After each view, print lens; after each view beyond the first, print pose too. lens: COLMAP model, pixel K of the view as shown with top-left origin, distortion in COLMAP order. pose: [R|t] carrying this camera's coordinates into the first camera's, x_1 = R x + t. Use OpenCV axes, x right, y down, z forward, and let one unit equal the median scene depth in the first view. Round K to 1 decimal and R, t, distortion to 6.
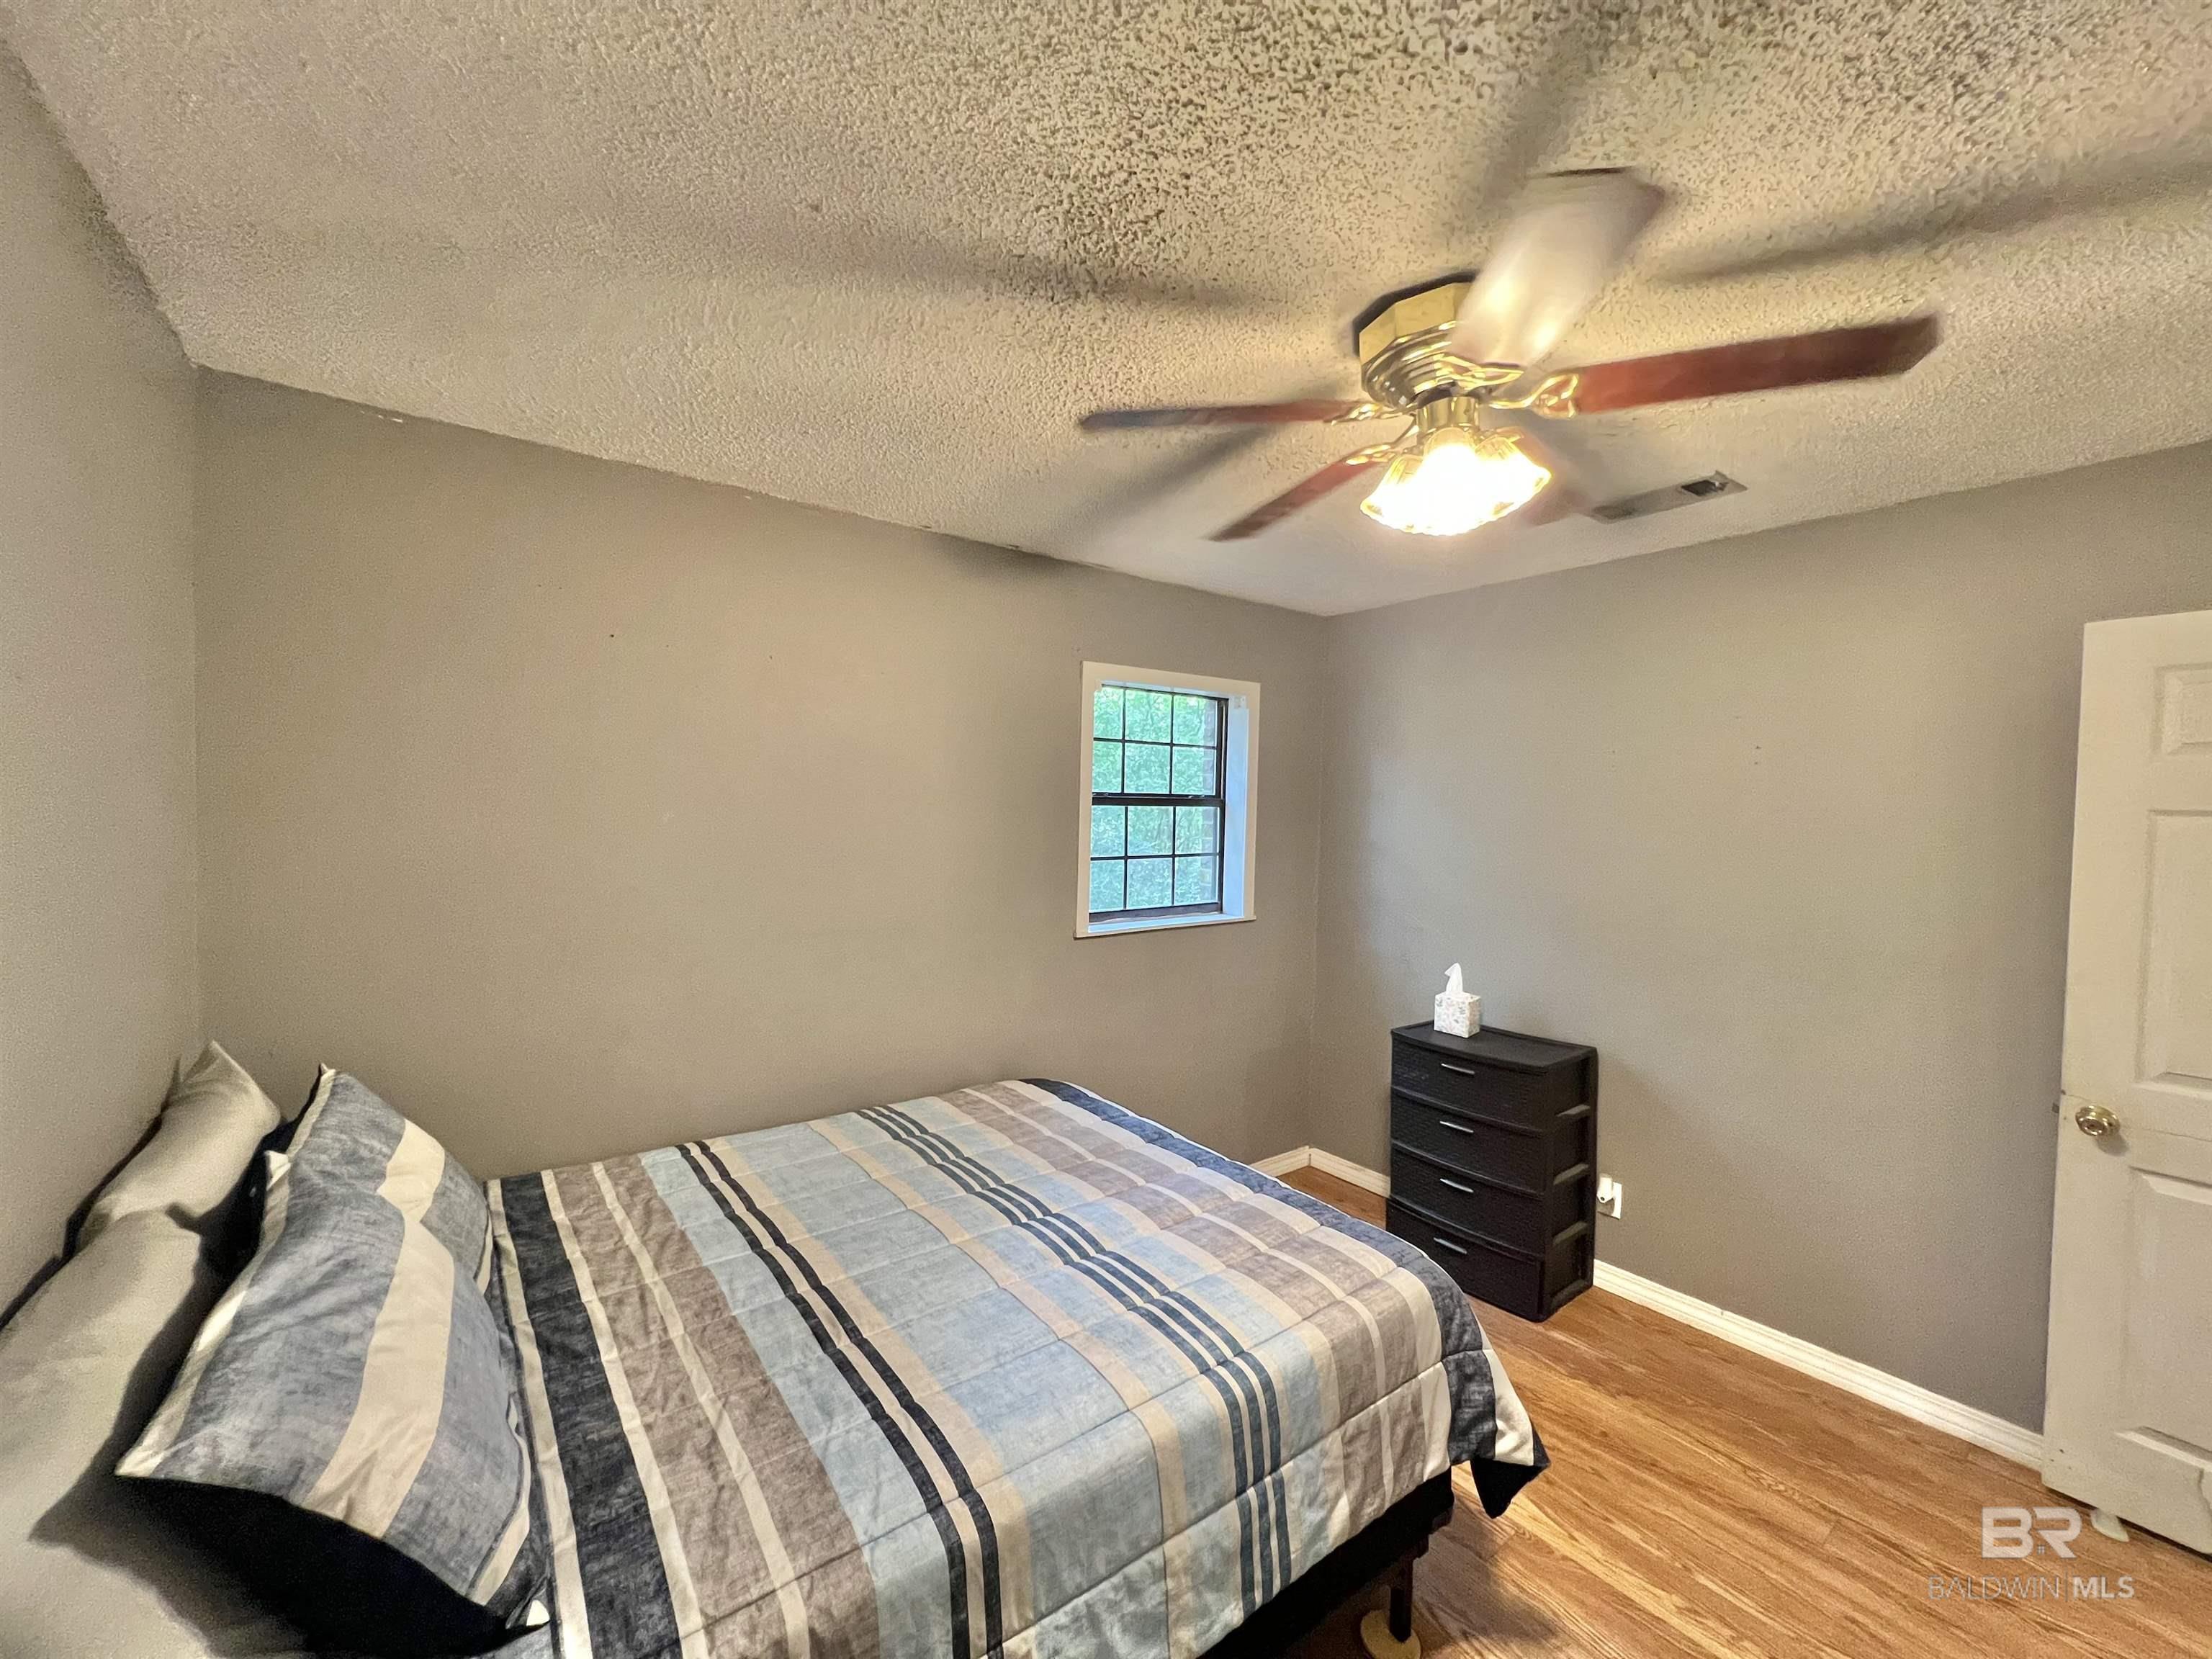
lens RADIAL K [[883.1, 0, 1104.7], [0, 883.1, 830.5], [0, 0, 1]] dist [-0.003488, 0.000606]
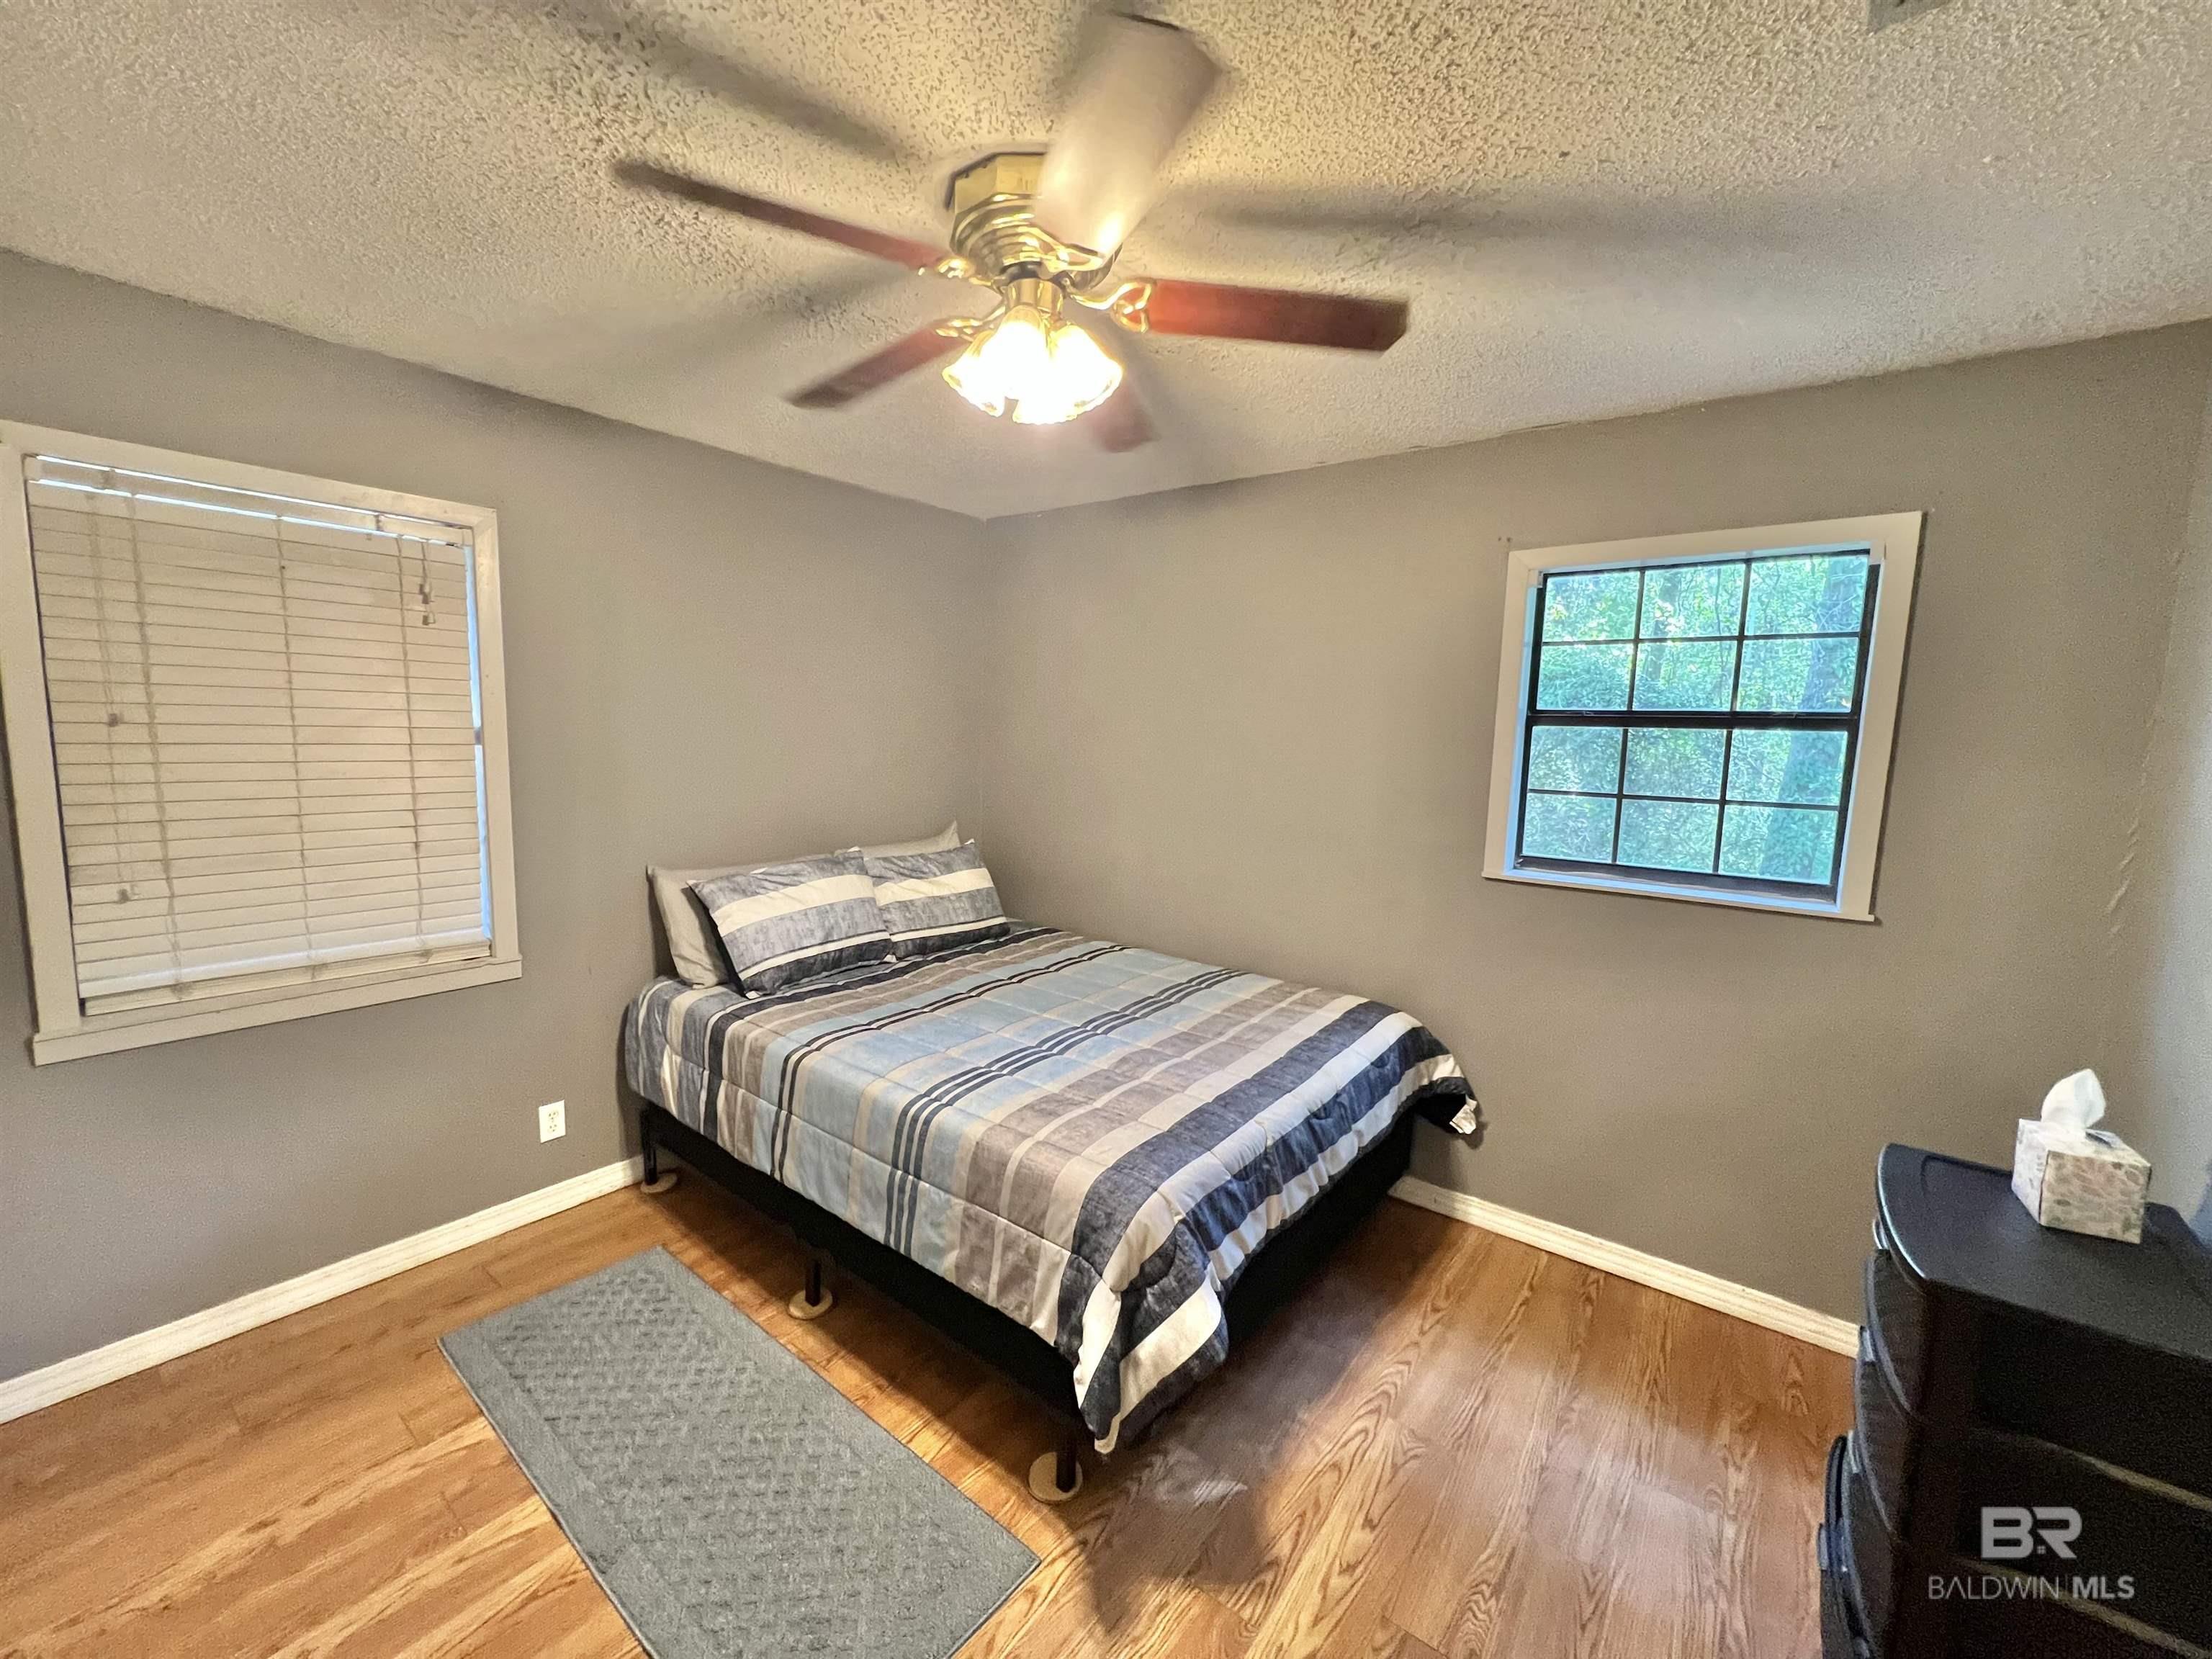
lens RADIAL K [[883.1, 0, 1103.6], [0, 883.1, 829.3], [0, 0, 1]] dist [-0.003488, 0.000606]
pose [[0.258080, 0.100015, -0.960933, 0.890523], [-0.051312, 0.994642, 0.089742, 0.018865], [0.964760, 0.026147, 0.261830, 0.515488]]
